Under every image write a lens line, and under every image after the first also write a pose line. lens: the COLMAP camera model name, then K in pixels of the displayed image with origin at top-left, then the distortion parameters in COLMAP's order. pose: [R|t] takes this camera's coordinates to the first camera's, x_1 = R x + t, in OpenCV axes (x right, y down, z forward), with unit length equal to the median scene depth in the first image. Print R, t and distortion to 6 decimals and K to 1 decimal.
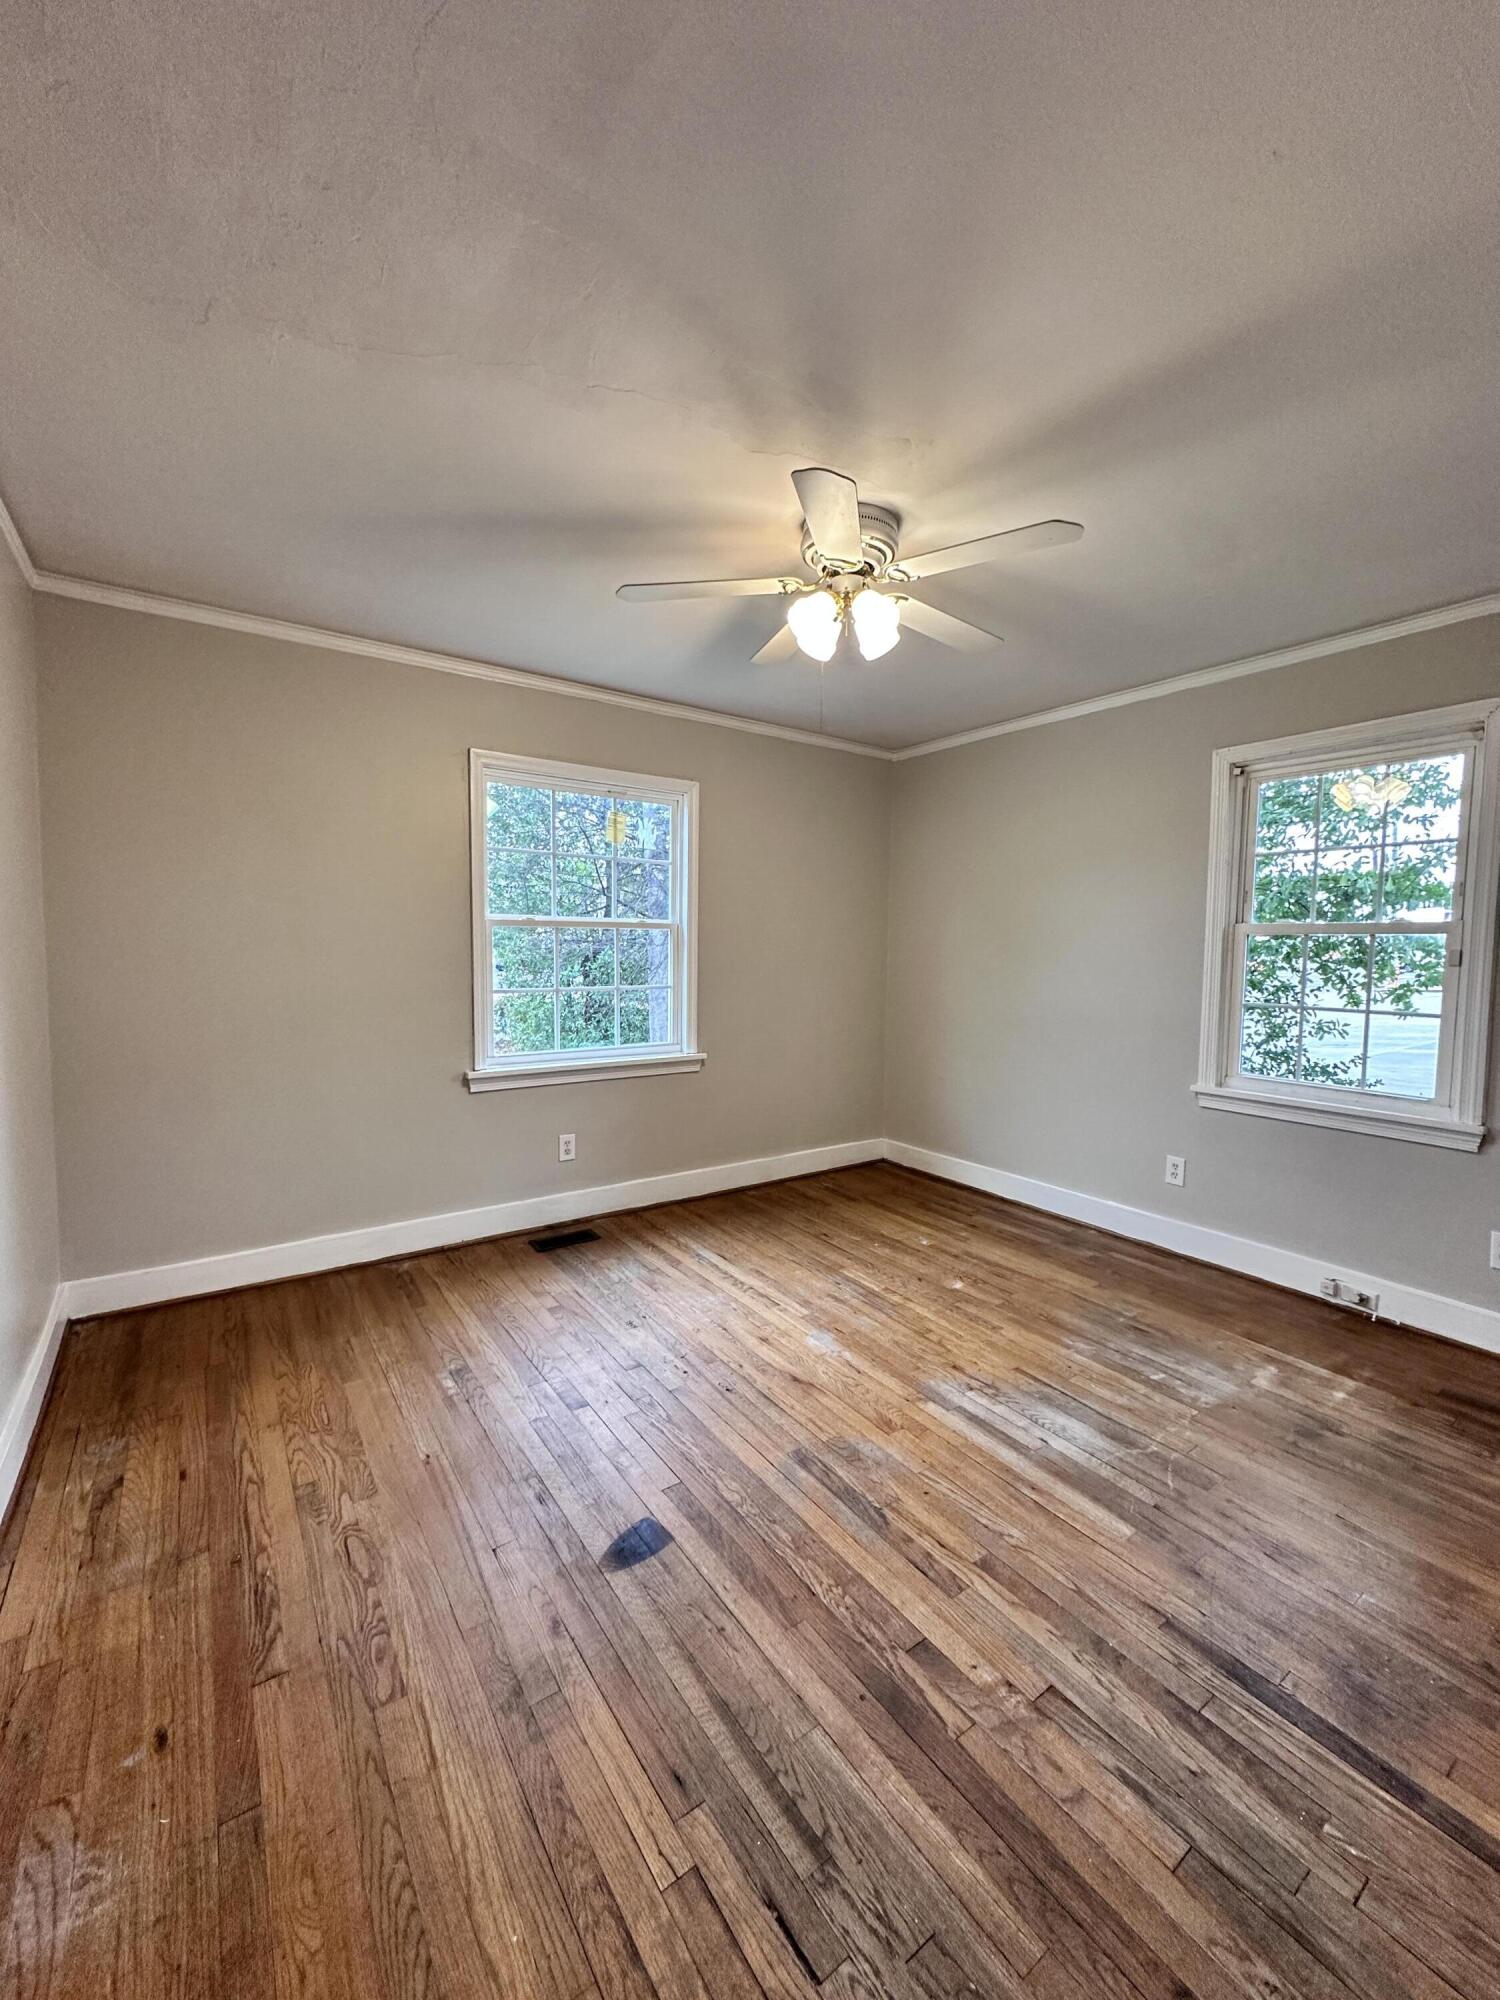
lens RADIAL K [[797.0, 0, 752.9], [0, 797.0, 996.8], [0, 0, 1]] dist [-0.003026, 0.000742]
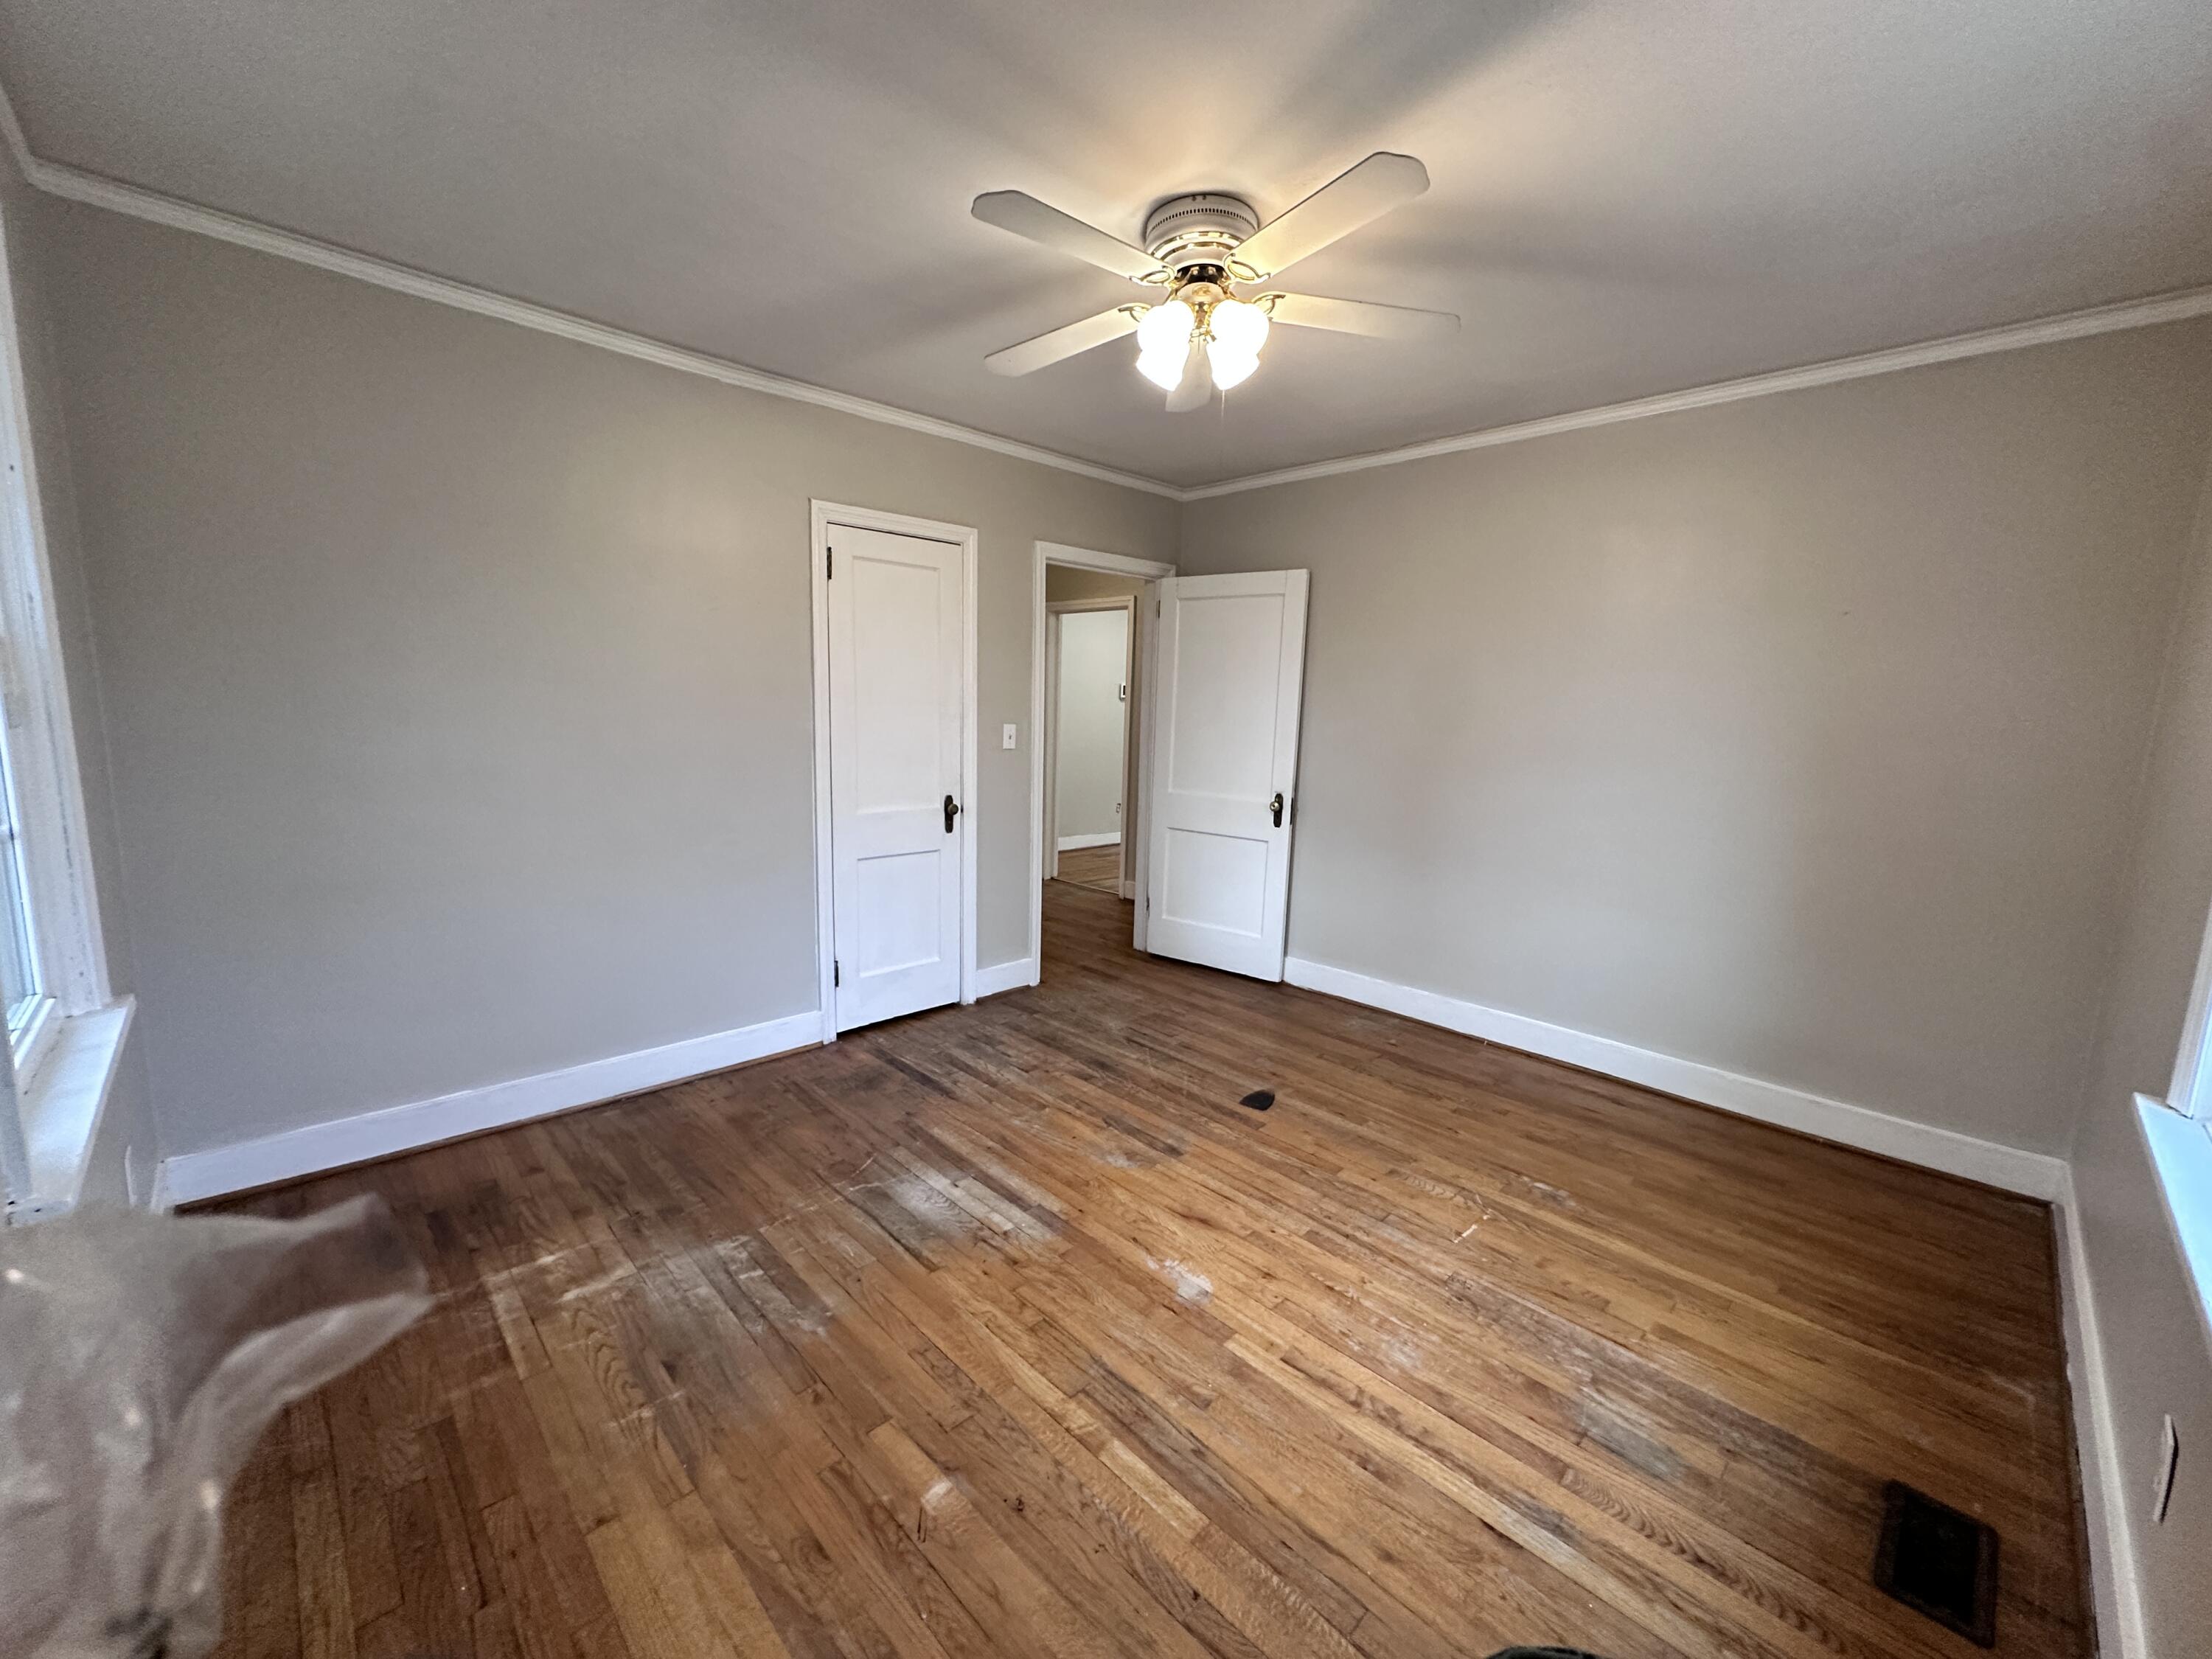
lens RADIAL K [[881.5, 0, 1110.5], [0, 881.5, 828.9], [0, 0, 1]] dist [-0.003026, 0.000742]
pose [[-0.986117, -0.016320, -0.165250, 0.340807], [-0.051229, 0.976516, 0.209264, -0.148252], [0.157954, 0.214824, -0.963795, 1.925897]]
